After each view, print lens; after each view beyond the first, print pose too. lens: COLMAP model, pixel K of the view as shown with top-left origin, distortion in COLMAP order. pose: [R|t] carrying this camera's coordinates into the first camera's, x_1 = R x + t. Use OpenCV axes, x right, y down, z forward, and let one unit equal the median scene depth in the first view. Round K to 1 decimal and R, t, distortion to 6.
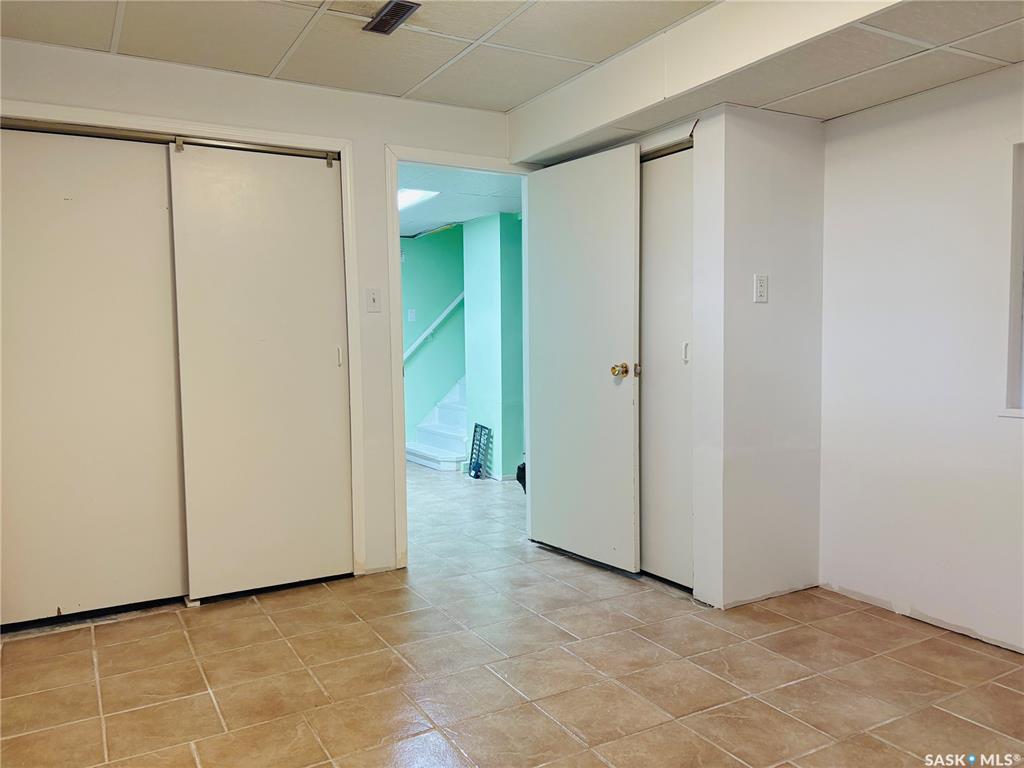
lens RADIAL K [[782.6, 0, 512.0], [0, 782.6, 384.0], [0, 0, 1]] dist [0.043017, -0.005487]
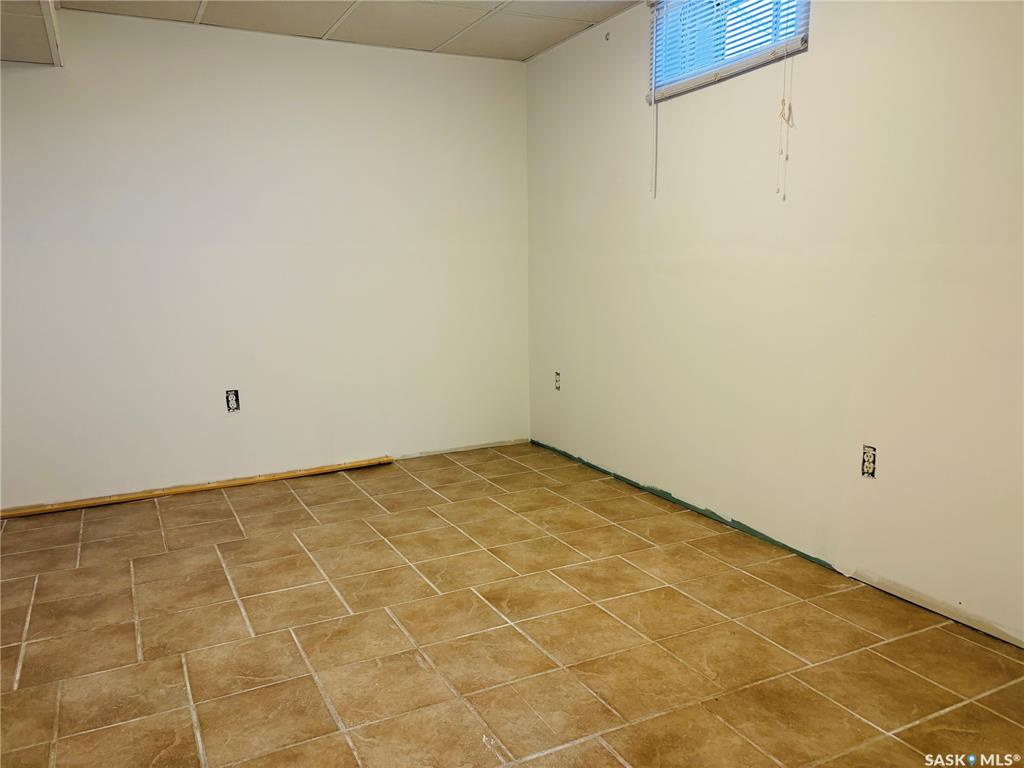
lens RADIAL K [[782.6, 0, 512.0], [0, 782.6, 384.0], [0, 0, 1]] dist [0.043017, -0.005487]
pose [[-0.998593, 0.023697, 0.047432, -0.082545], [0.033300, 0.976432, 0.213241, -0.106122], [-0.041261, 0.214521, -0.975847, 1.814301]]
